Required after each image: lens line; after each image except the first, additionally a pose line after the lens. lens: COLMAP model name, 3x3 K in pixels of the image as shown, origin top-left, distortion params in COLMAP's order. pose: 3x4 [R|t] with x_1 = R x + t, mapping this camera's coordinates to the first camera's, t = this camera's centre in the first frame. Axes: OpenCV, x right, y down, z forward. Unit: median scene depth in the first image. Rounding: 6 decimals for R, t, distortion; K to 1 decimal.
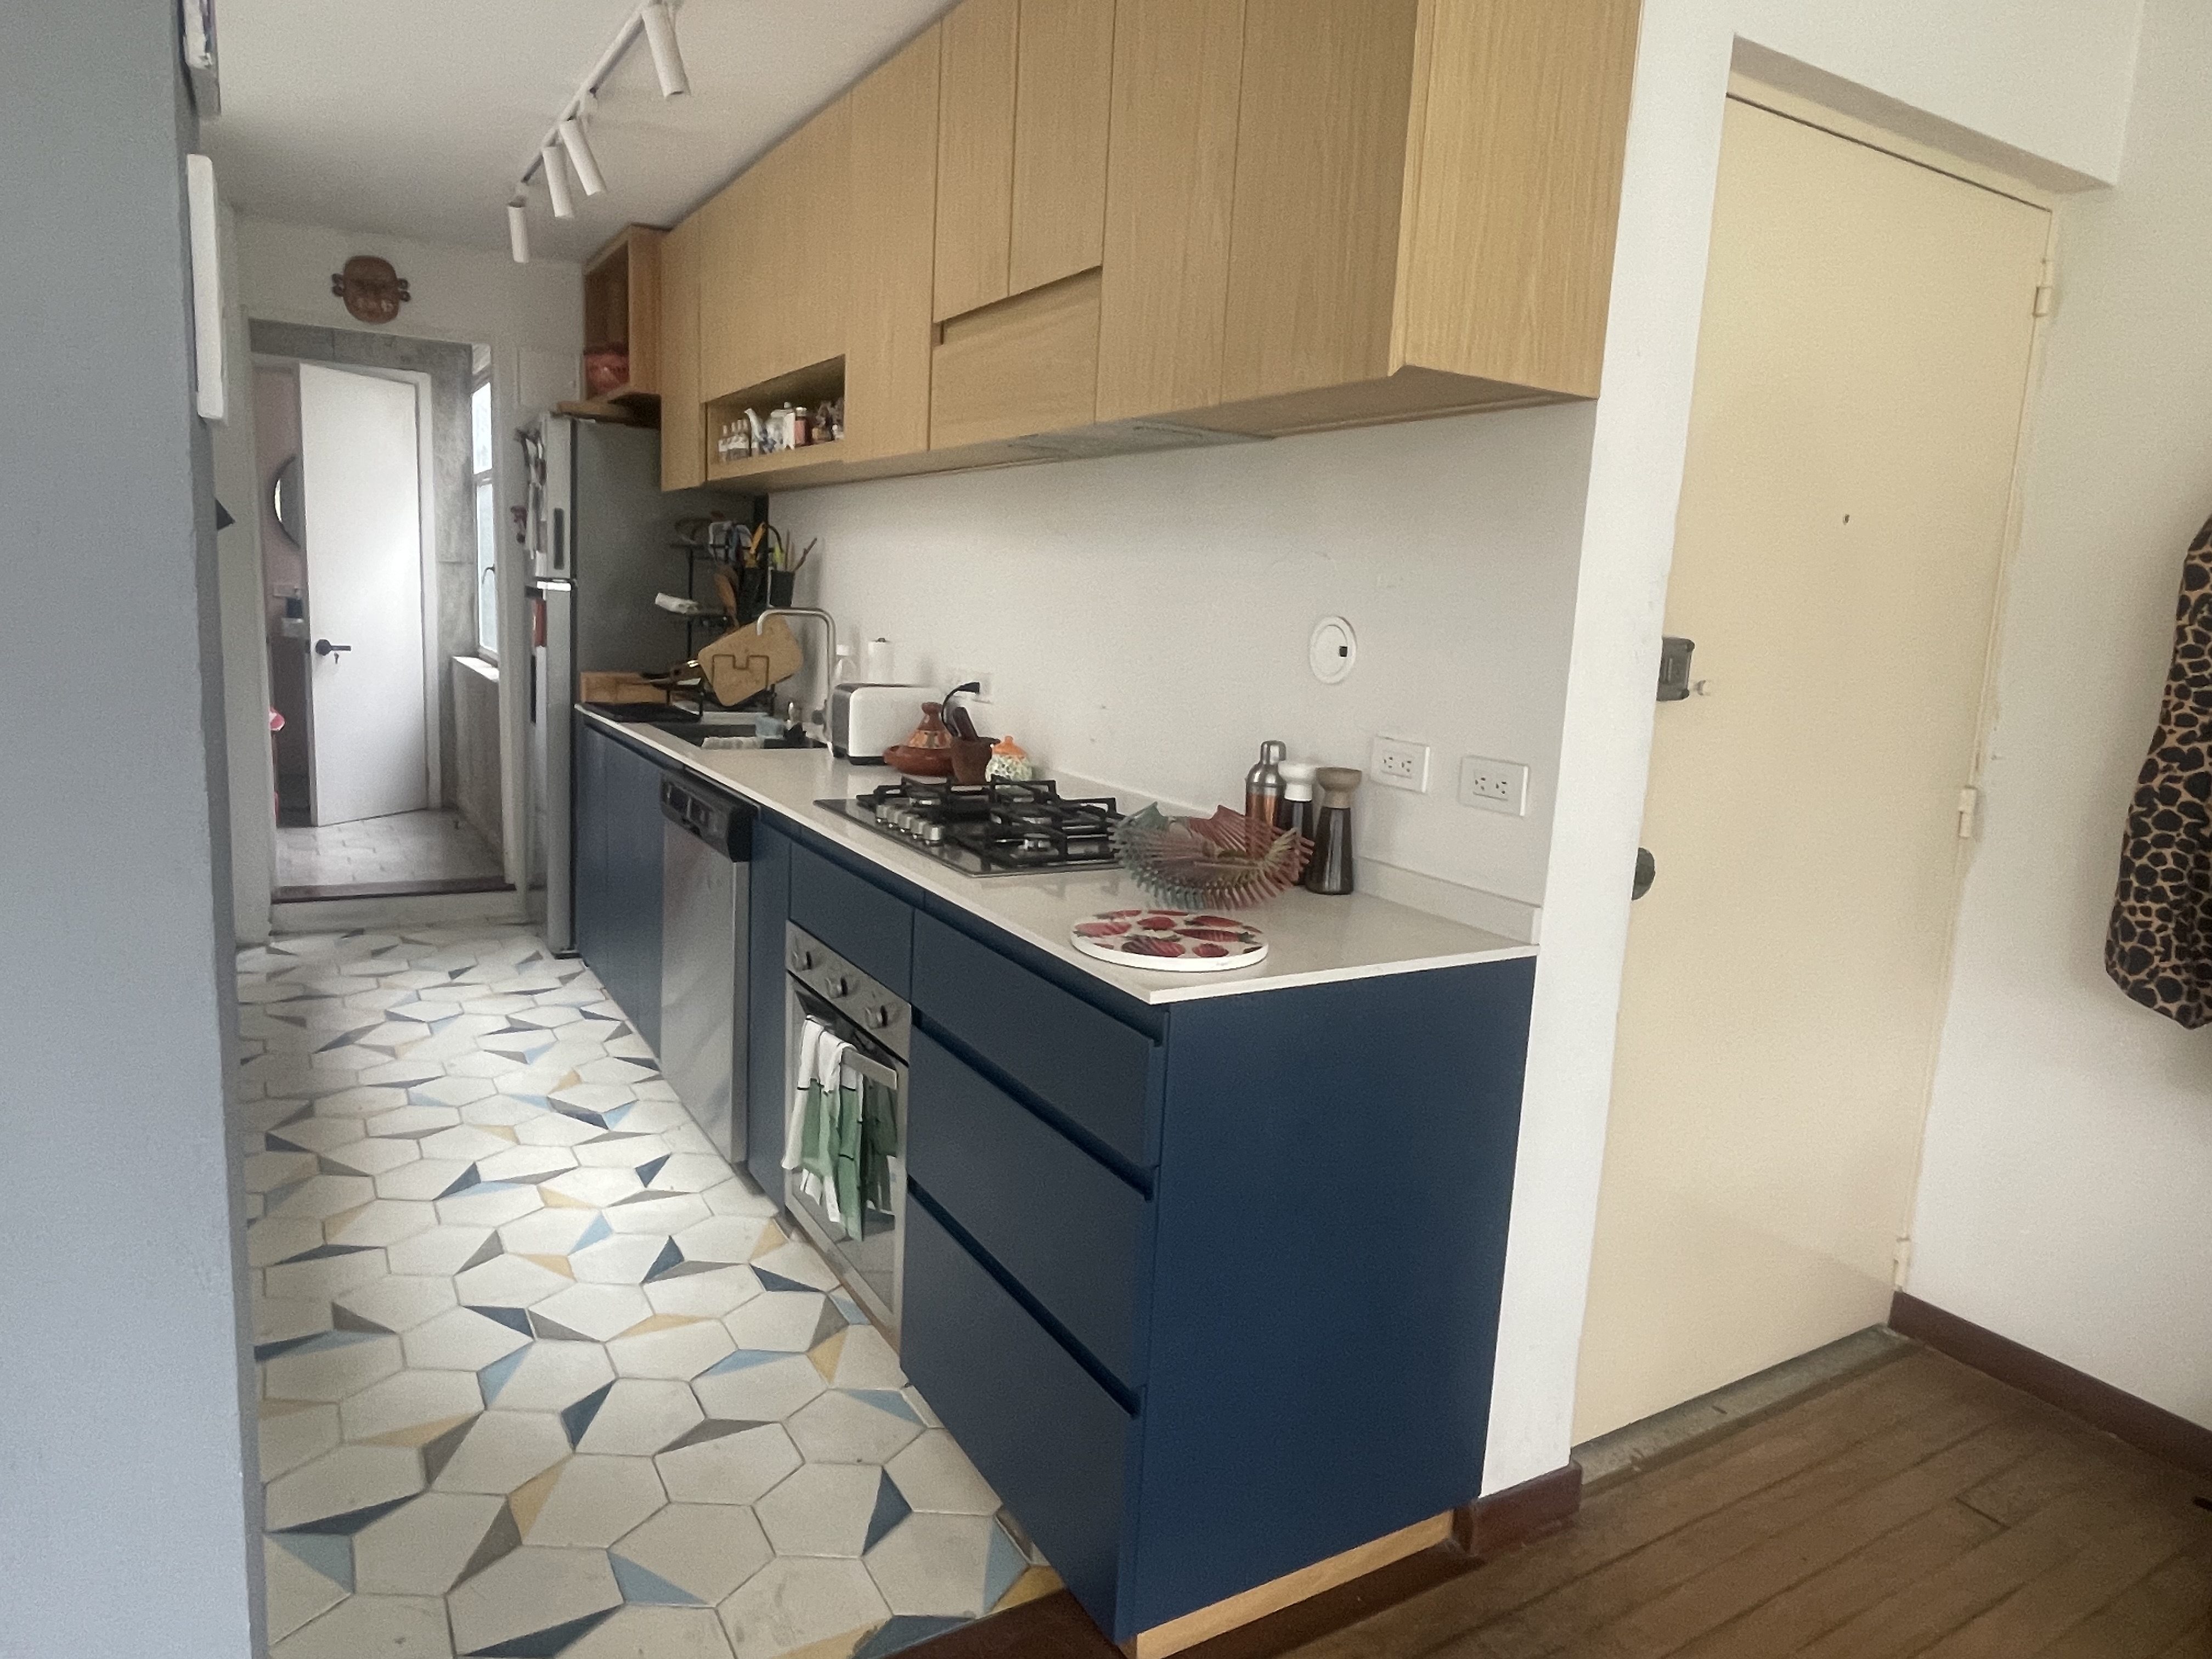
lens RADIAL K [[1380.2, 0, 1106.0], [0, 1380.2, 829.5], [0, 0, 1]] dist [-0.004730, -0.003508]
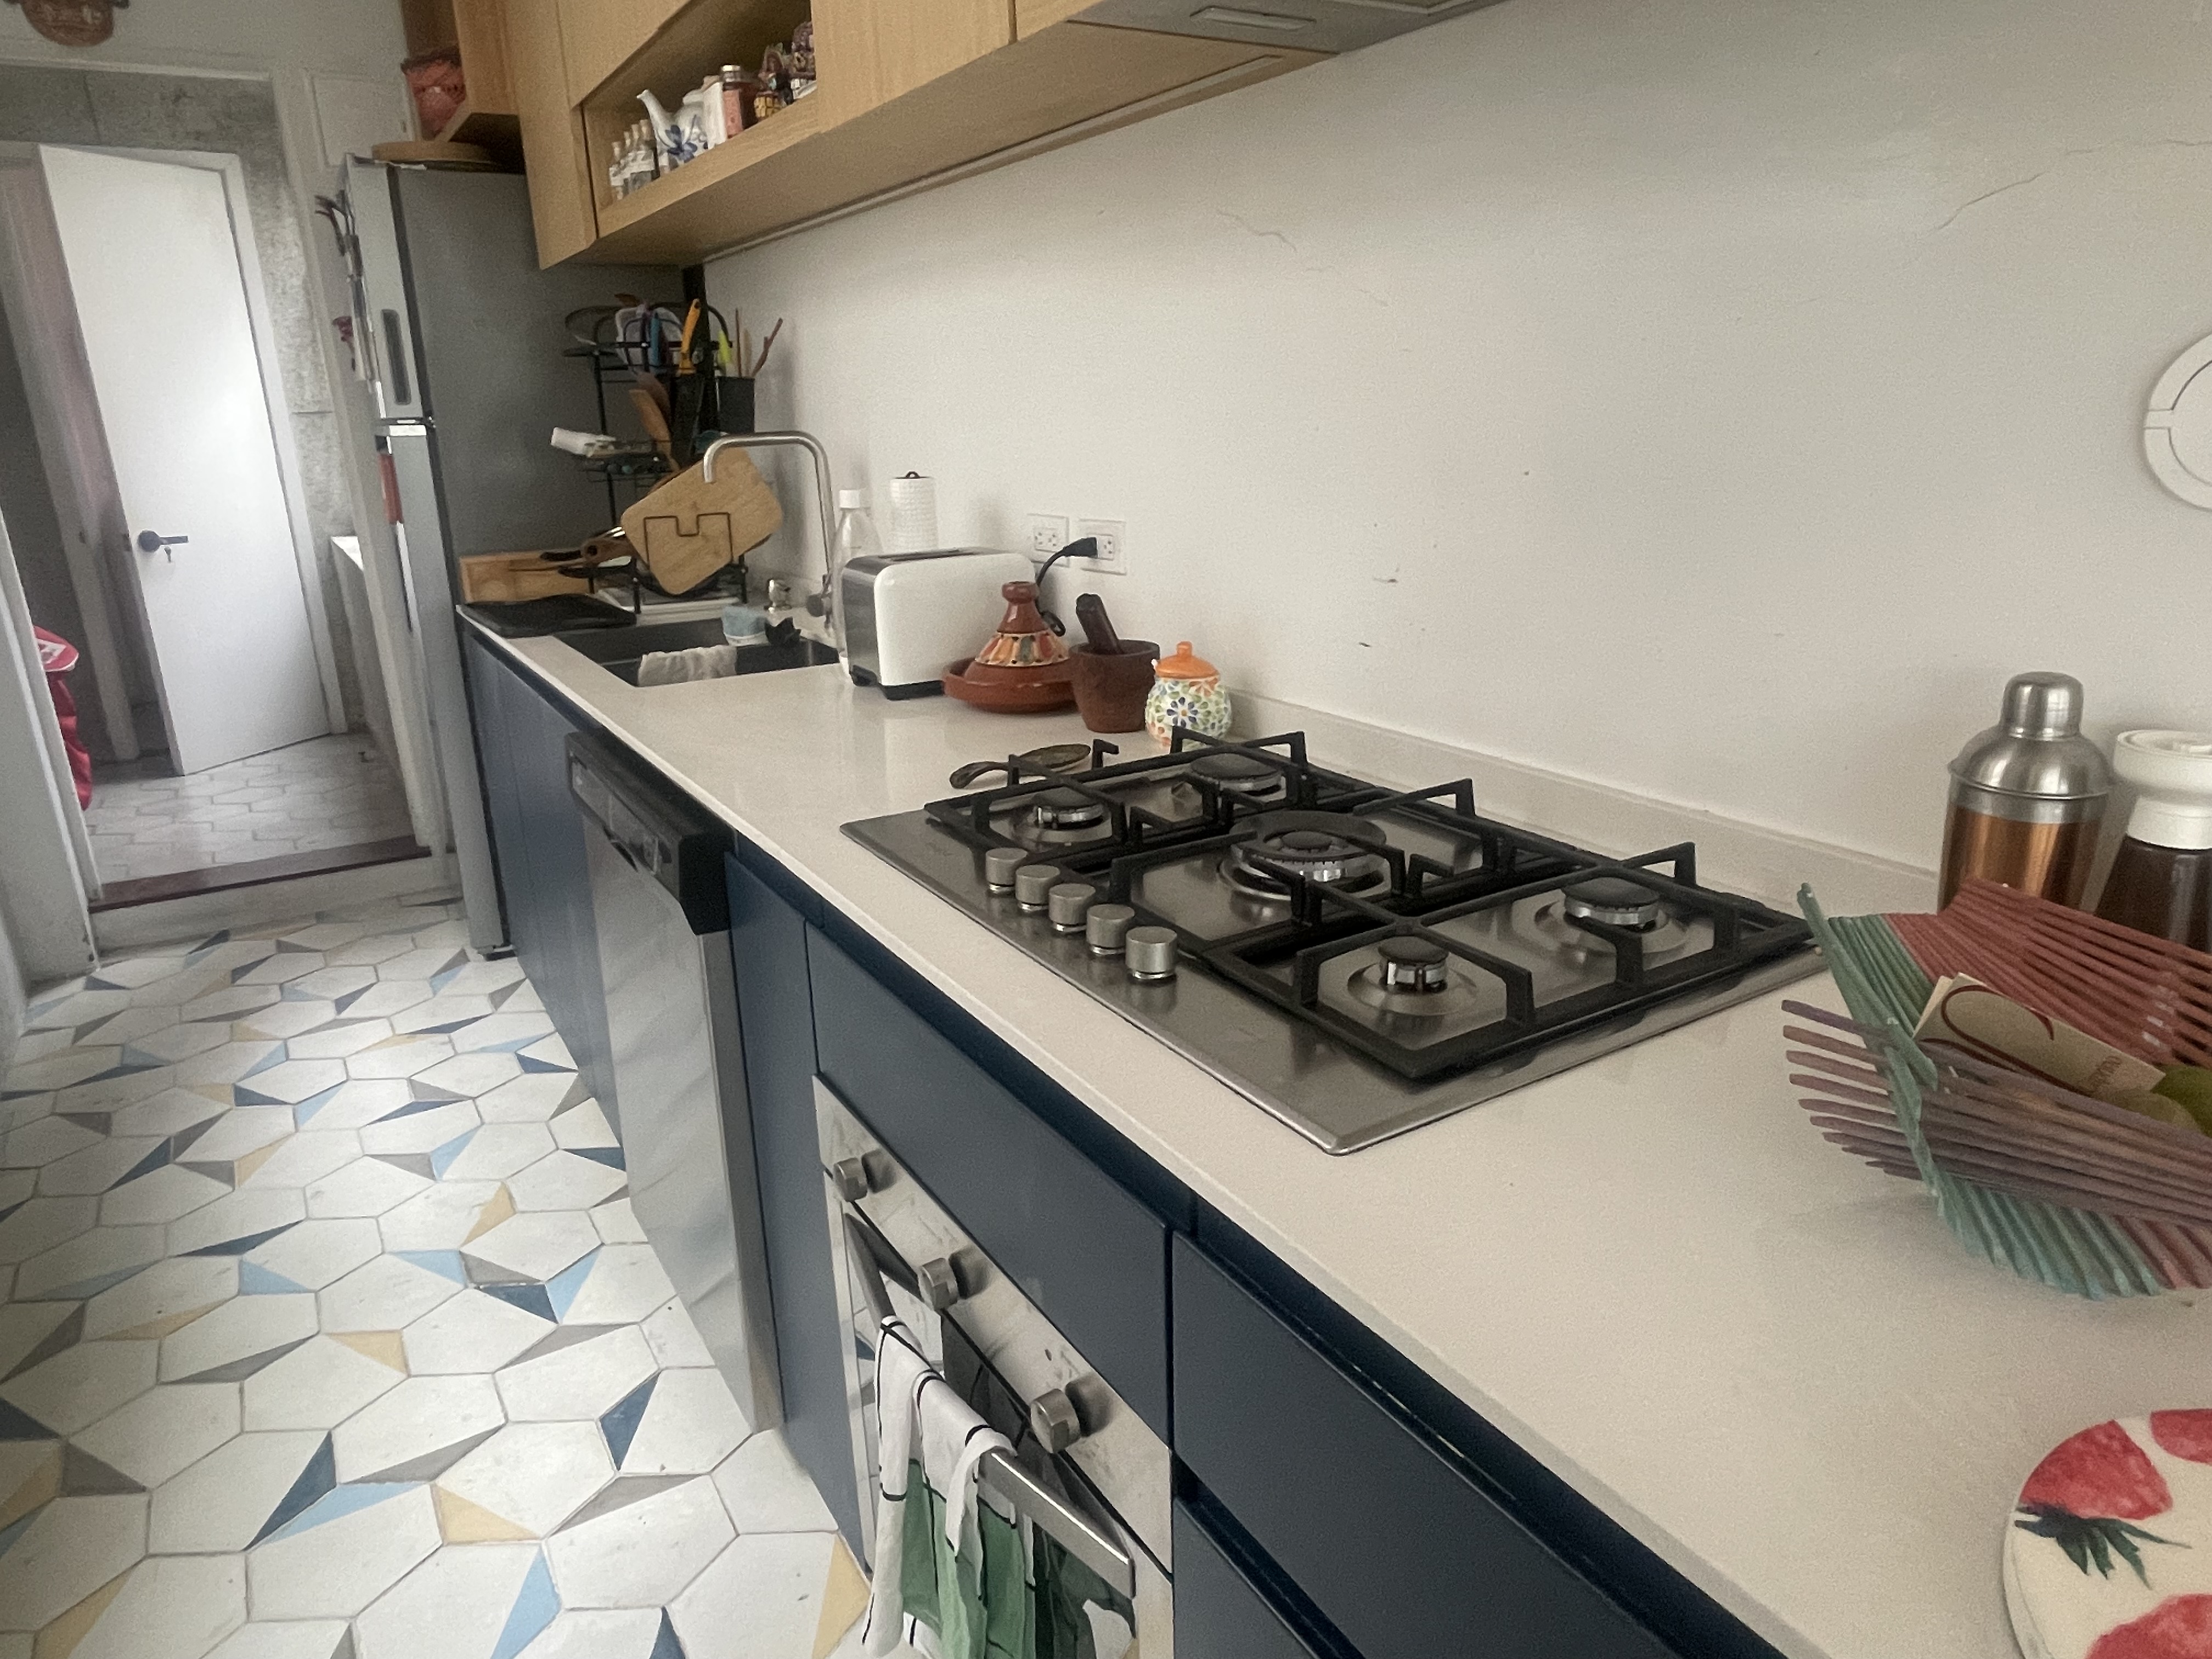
lens RADIAL K [[1380.2, 0, 1106.0], [0, 1380.2, 829.5], [0, 0, 1]] dist [-0.004730, -0.003508]
pose [[0.996748, -0.080225, -0.007528, -0.076784], [0.080510, 0.987735, 0.133781, -0.052386], [-0.003297, -0.133952, 0.990982, 0.345098]]
